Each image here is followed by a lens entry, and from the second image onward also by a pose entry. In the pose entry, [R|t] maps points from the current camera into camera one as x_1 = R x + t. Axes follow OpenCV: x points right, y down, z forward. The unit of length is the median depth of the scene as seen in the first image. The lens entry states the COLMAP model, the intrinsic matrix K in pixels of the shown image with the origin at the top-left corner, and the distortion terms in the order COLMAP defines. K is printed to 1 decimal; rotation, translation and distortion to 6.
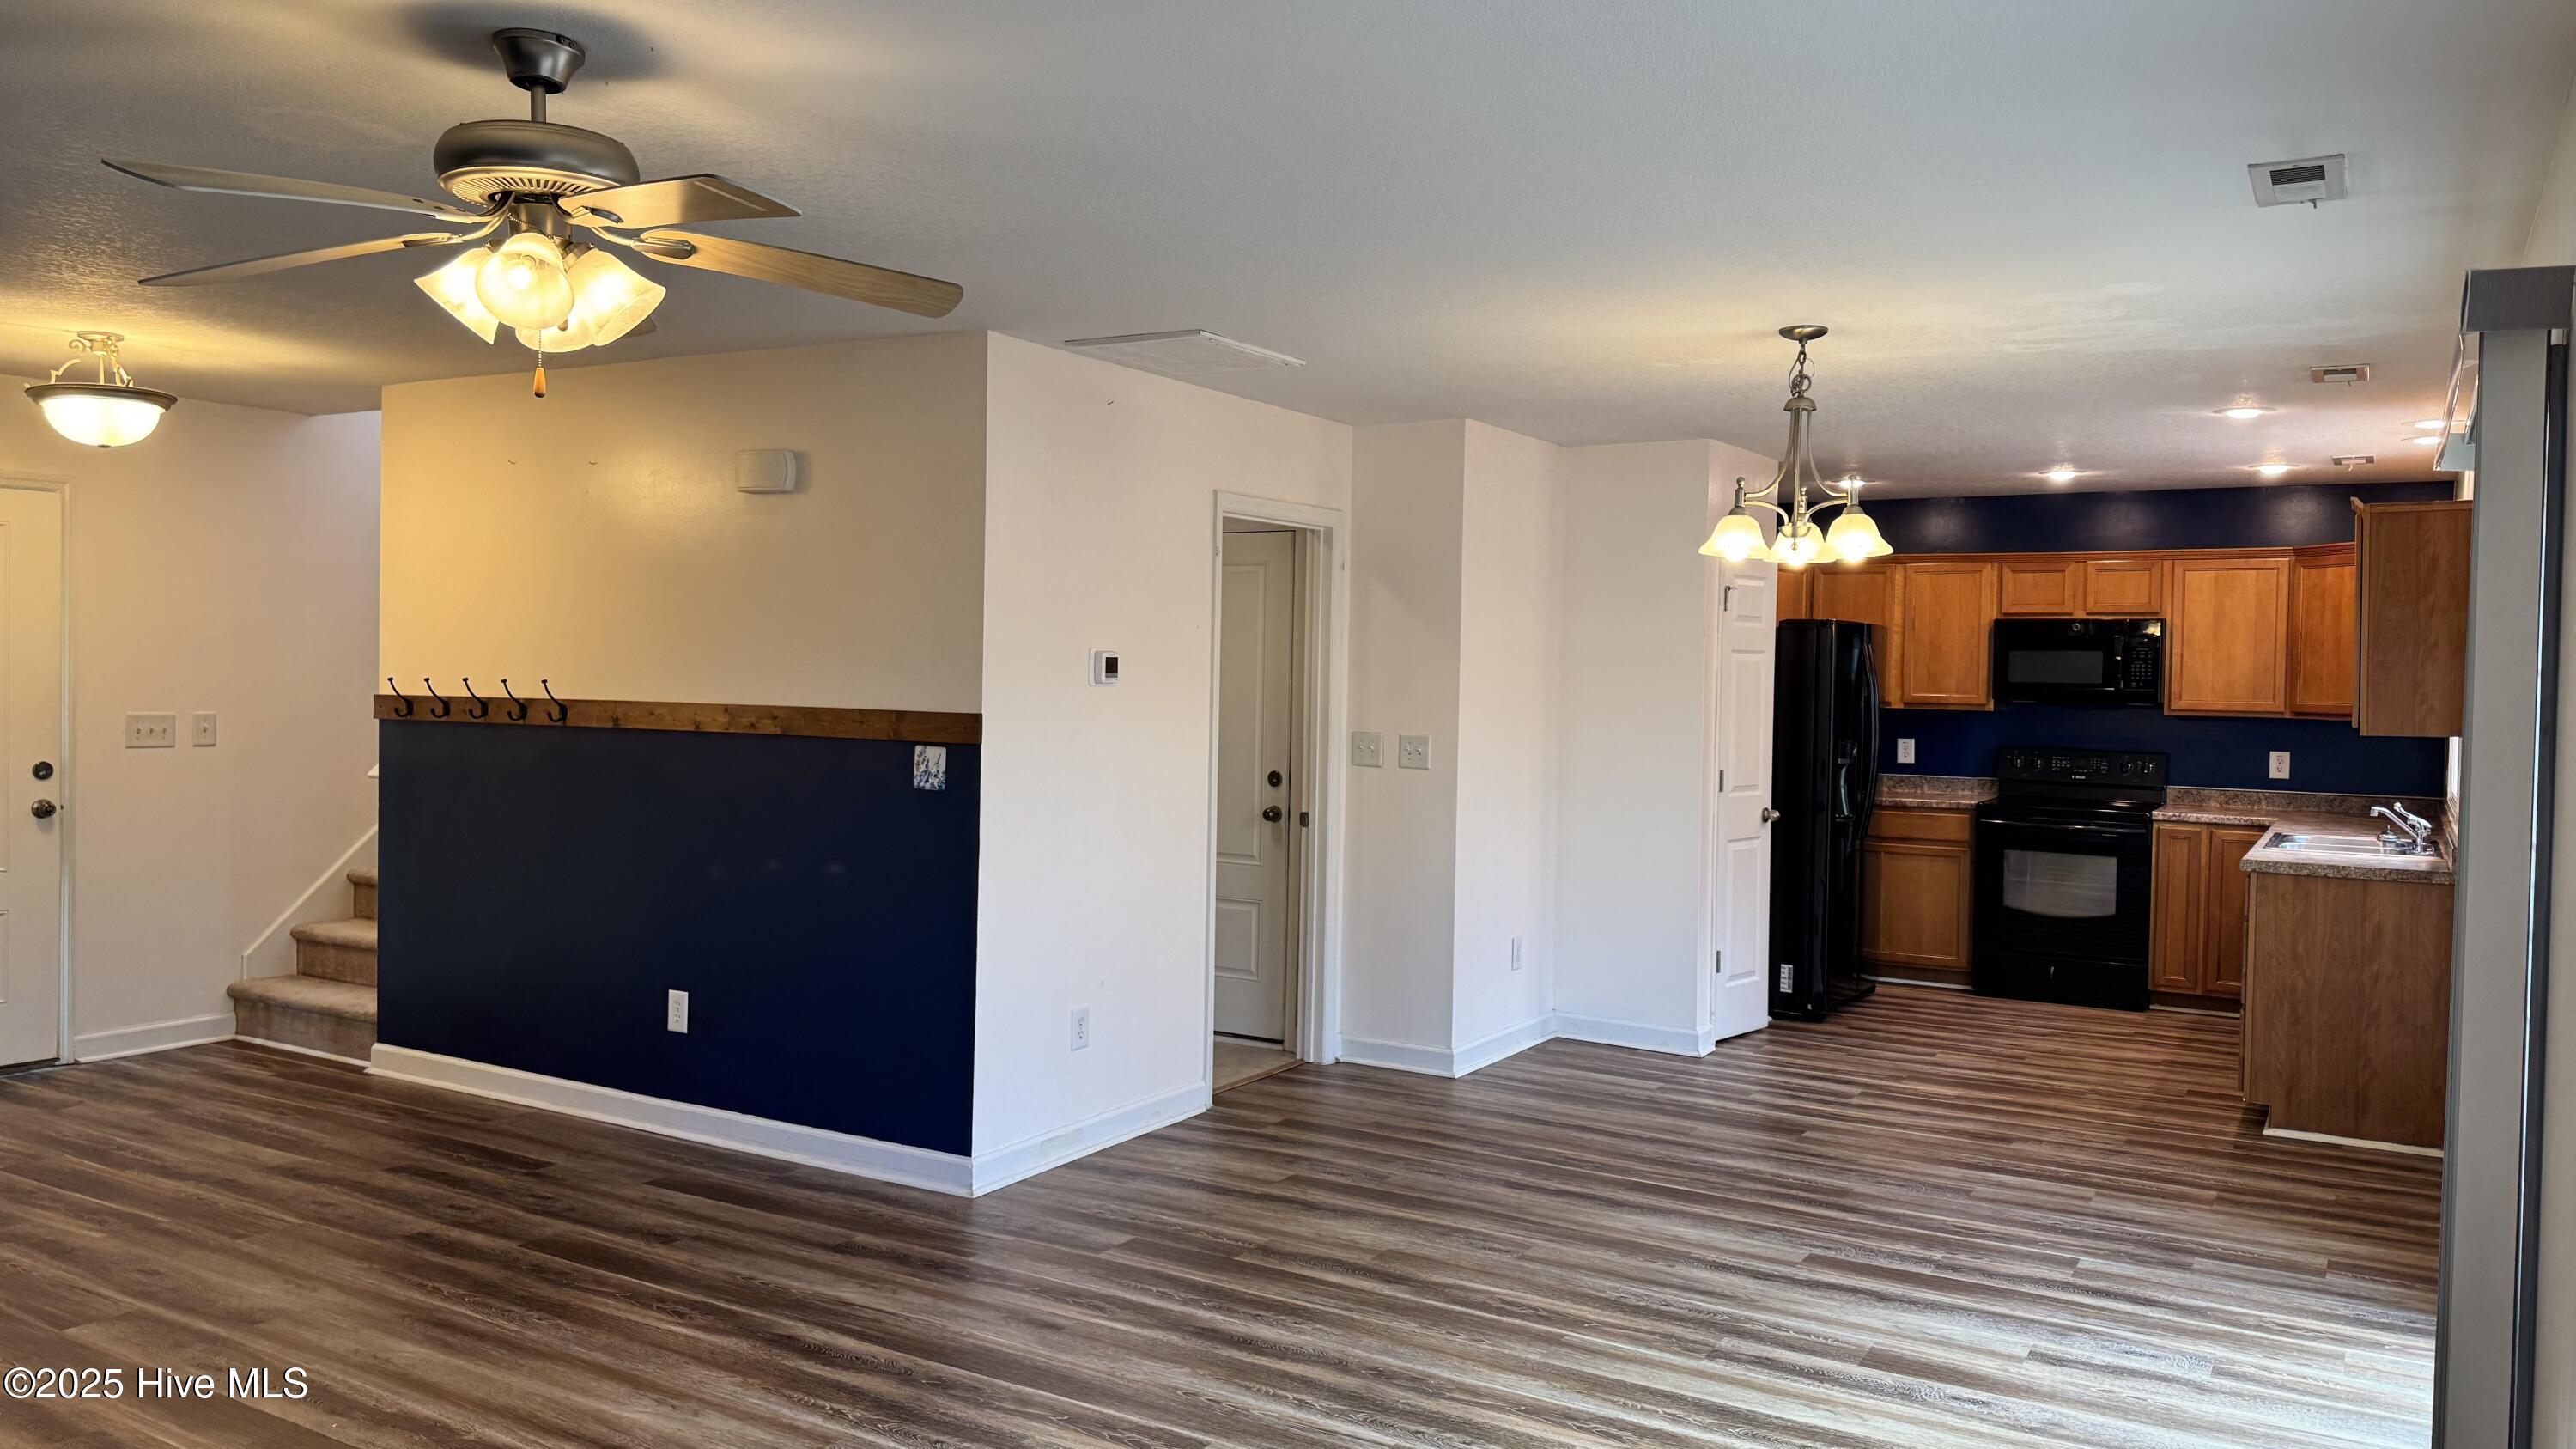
lens RADIAL K [[1756.7, 0, 1288.0], [0, 1756.7, 724.5], [0, 0, 1]] dist [0.045818, -0.055916]
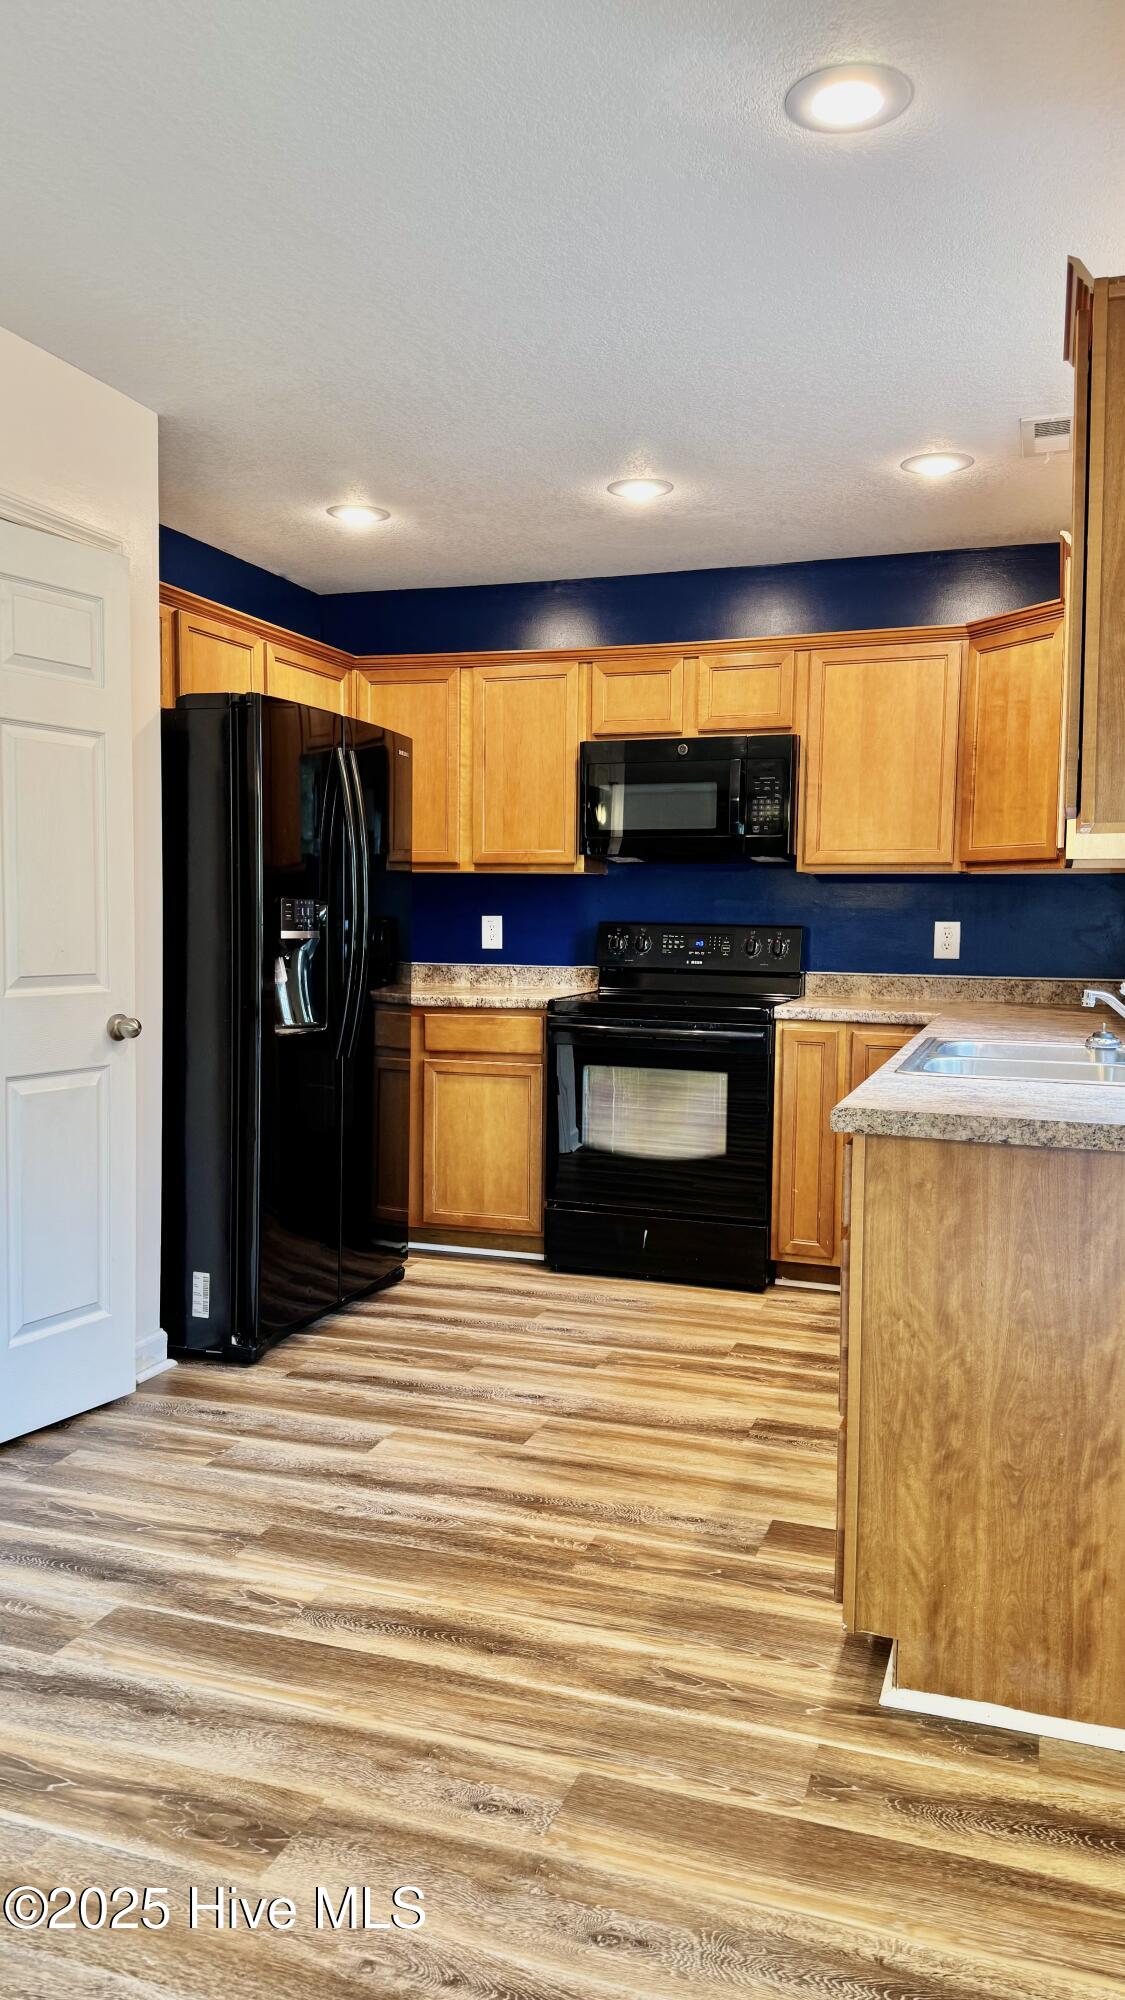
lens RADIAL K [[1447.6, 0, 485.0], [0, 1447.6, 997.9], [0, 0, 1]] dist [0.143363, -0.263132]
pose [[0.982345, -0.017717, 0.186239, 0.383121], [0.011139, 0.999279, 0.036307, 0.033442], [-0.186748, -0.033592, 0.981833, 0.653160]]
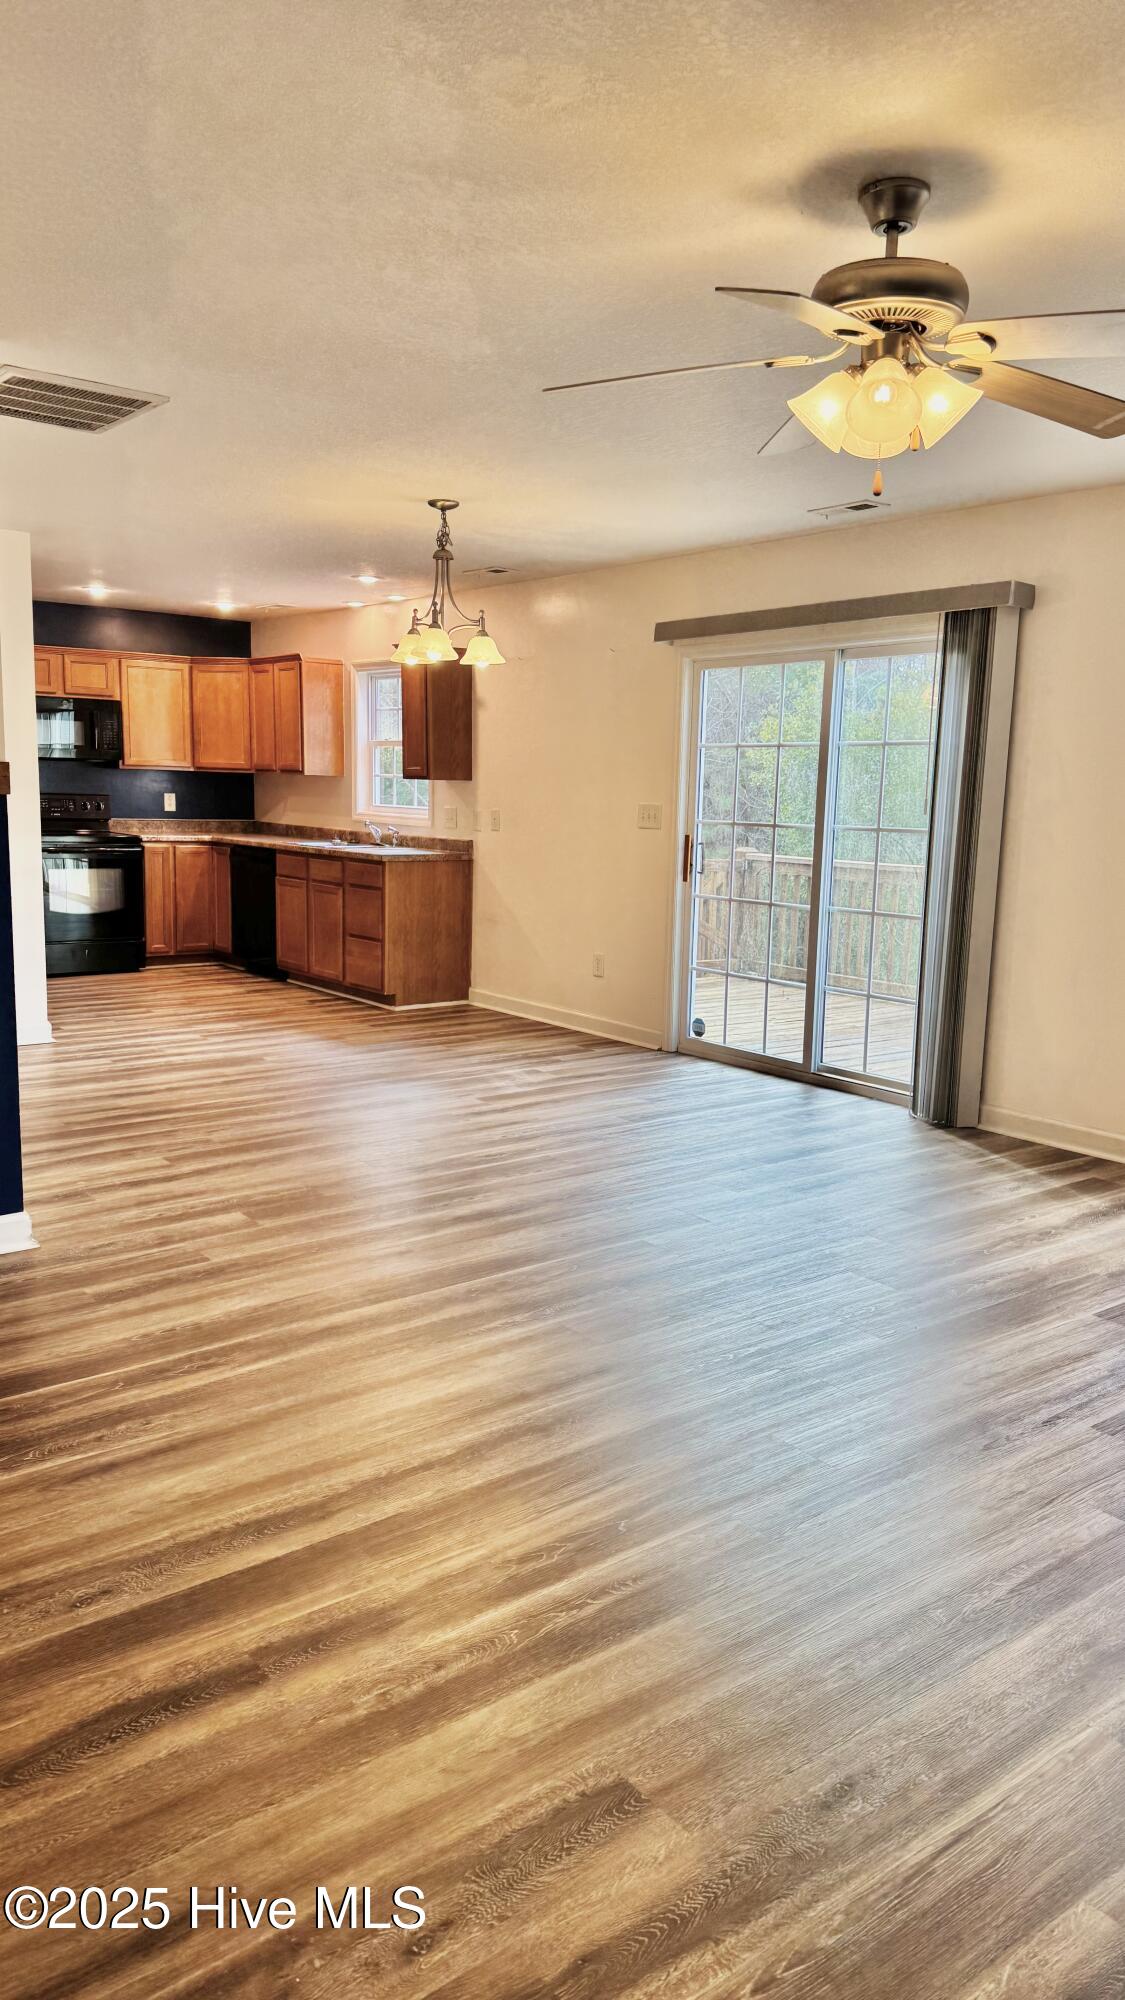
lens RADIAL K [[1363.7, 0, 562.5], [0, 1363.7, 1000.0], [0, 0, 1]] dist [0.045818, -0.055916]
pose [[0.376220, -0.158078, 0.912946, -0.619689], [0.014027, 0.986197, 0.164981, 0.001698], [-0.926424, -0.049263, 0.373245, 0.349891]]
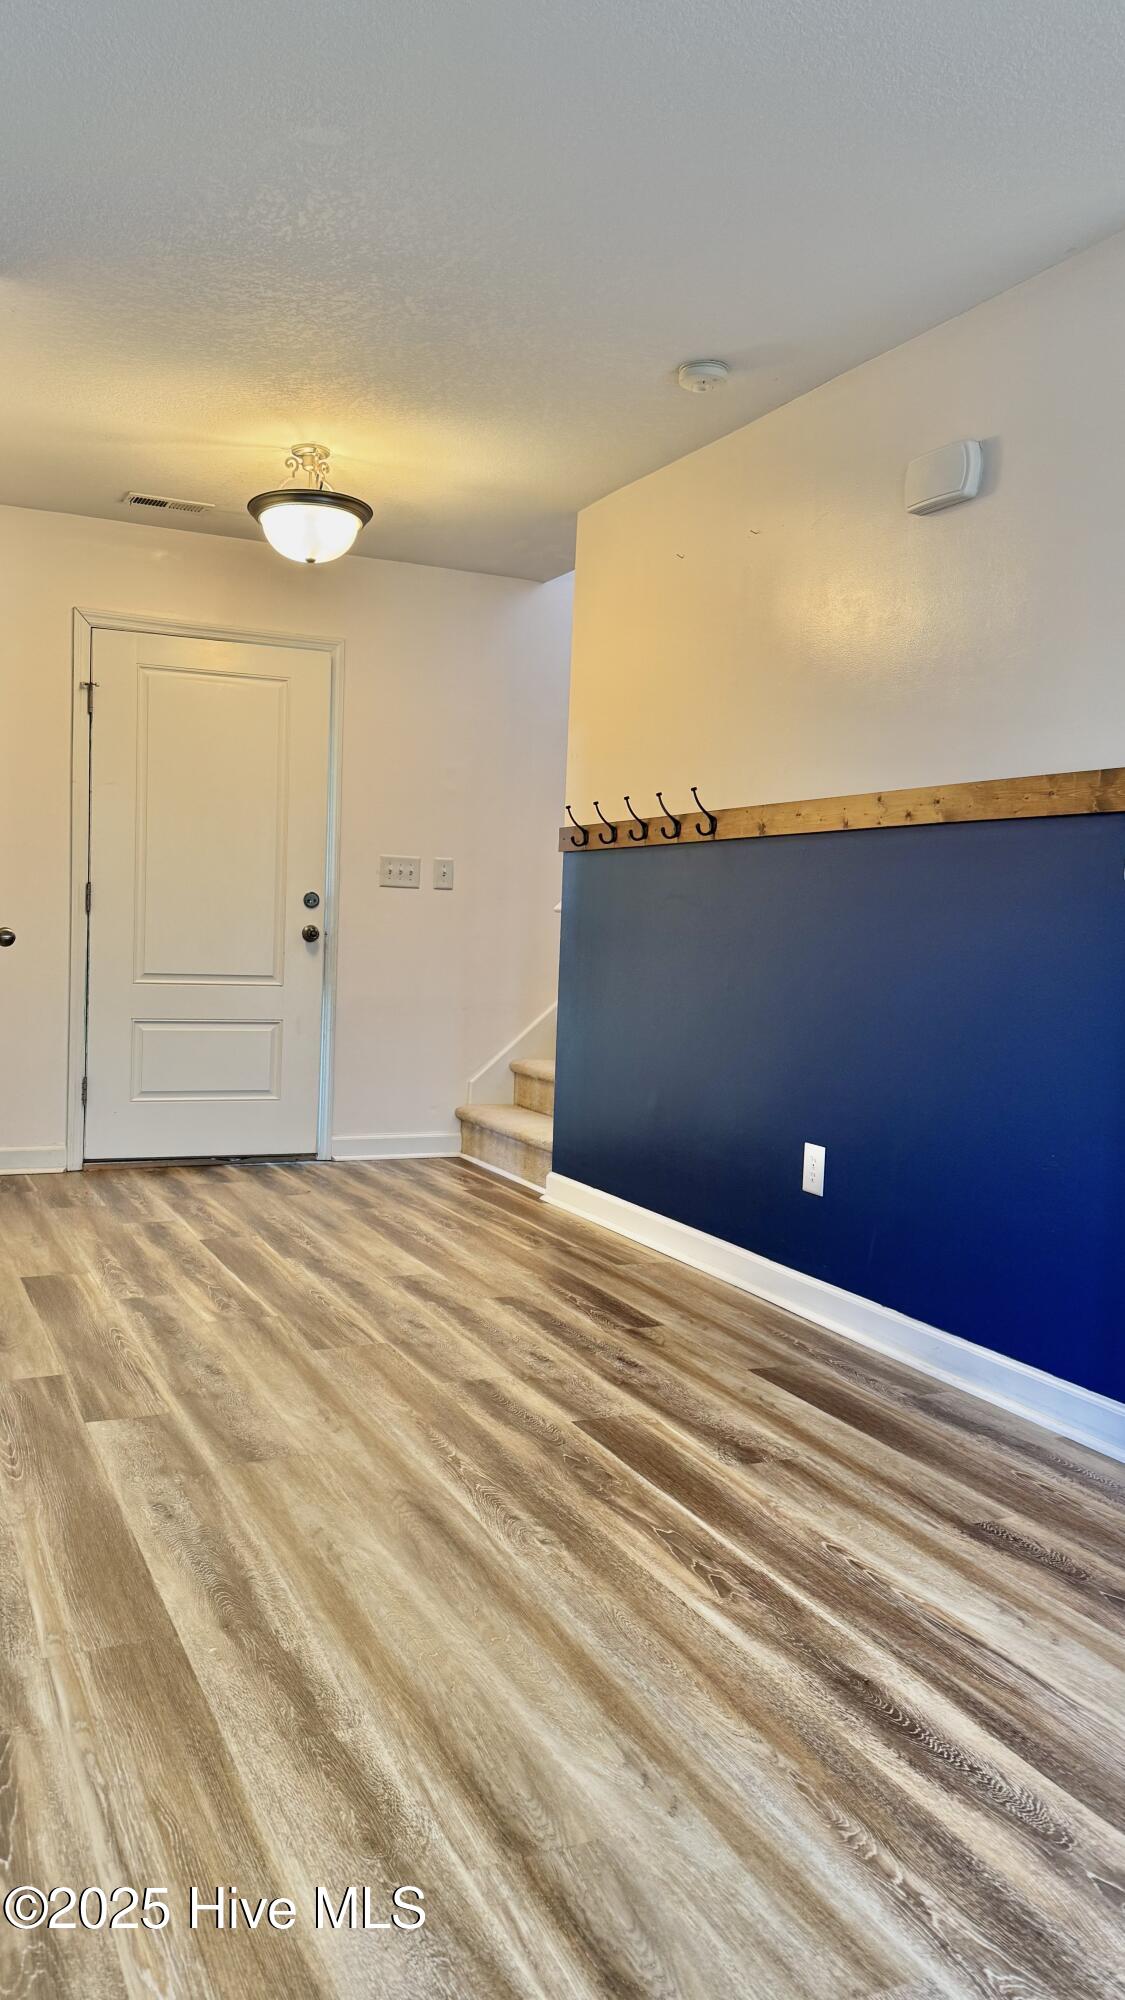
lens RADIAL K [[1447.6, 0, 485.0], [0, 1447.6, 997.9], [0, 0, 1]] dist [0.143363, -0.263132]
pose [[0.806404, 0.041443, -0.589911, -0.061501], [-0.032875, 0.999140, 0.025252, 0.063429], [0.590451, -0.000970, 0.807073, 0.322158]]
